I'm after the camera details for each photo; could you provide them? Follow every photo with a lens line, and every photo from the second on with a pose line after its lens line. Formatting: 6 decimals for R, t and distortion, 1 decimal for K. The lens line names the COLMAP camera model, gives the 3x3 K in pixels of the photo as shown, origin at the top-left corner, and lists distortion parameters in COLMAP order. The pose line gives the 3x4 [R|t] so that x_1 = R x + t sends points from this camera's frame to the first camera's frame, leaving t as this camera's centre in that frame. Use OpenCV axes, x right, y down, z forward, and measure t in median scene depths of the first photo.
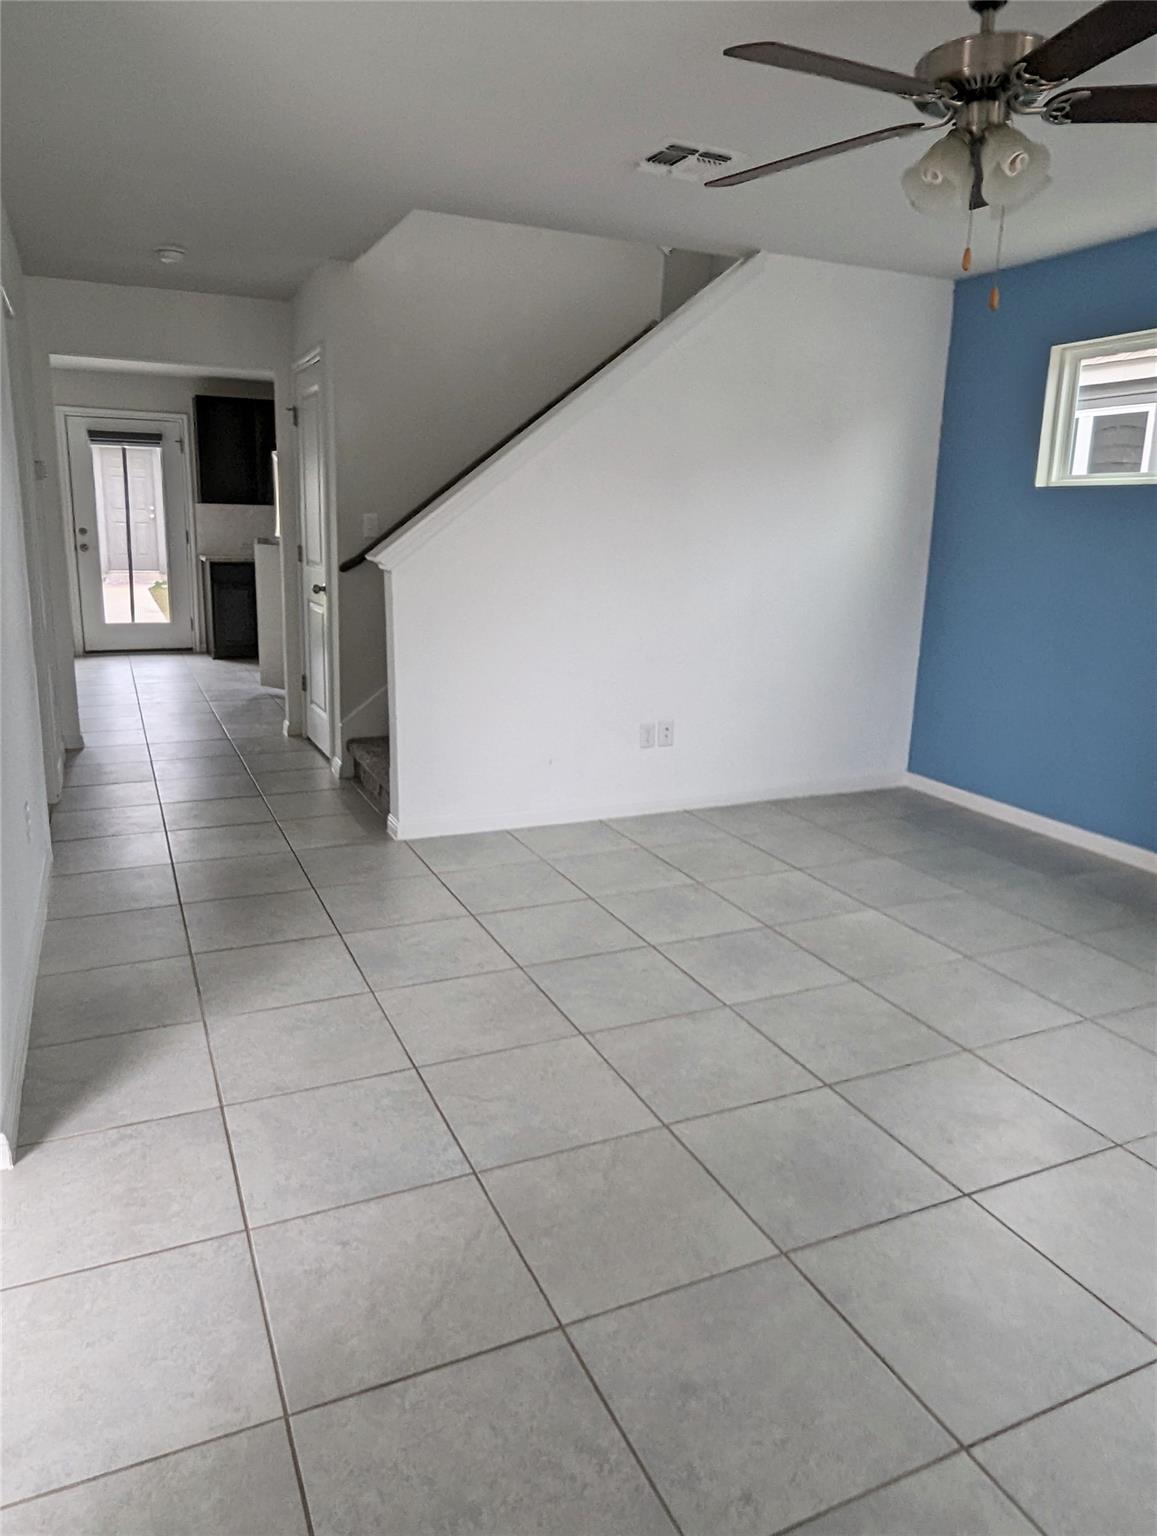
lens RADIAL K [[1030.8, 0, 580.3], [0, 1030.8, 759.6], [0, 0, 1]] dist [0.002285, 0.001328]
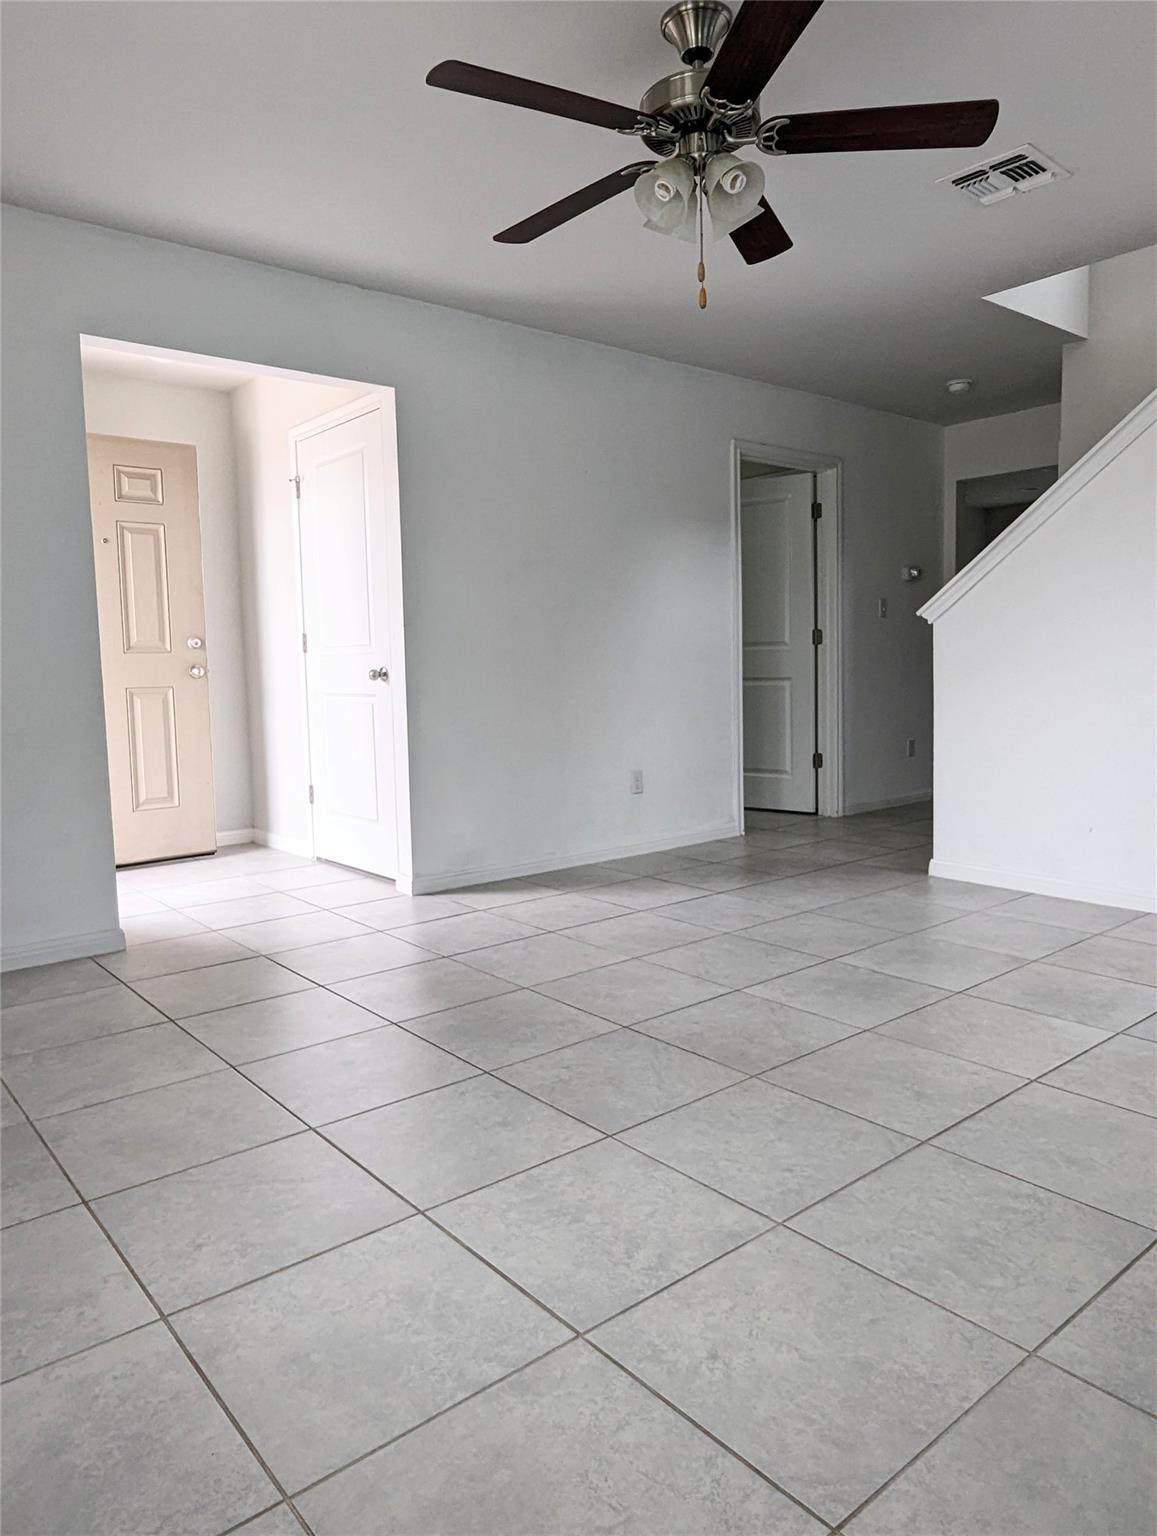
lens RADIAL K [[1030.8, 0, 576.6], [0, 1030.8, 760.2], [0, 0, 1]] dist [0.002285, 0.001328]
pose [[0.258941, 0.063410, -0.963810, 1.072100], [-0.196502, 0.980434, 0.011711, 0.029332], [0.945694, 0.186358, 0.266334, 0.512263]]
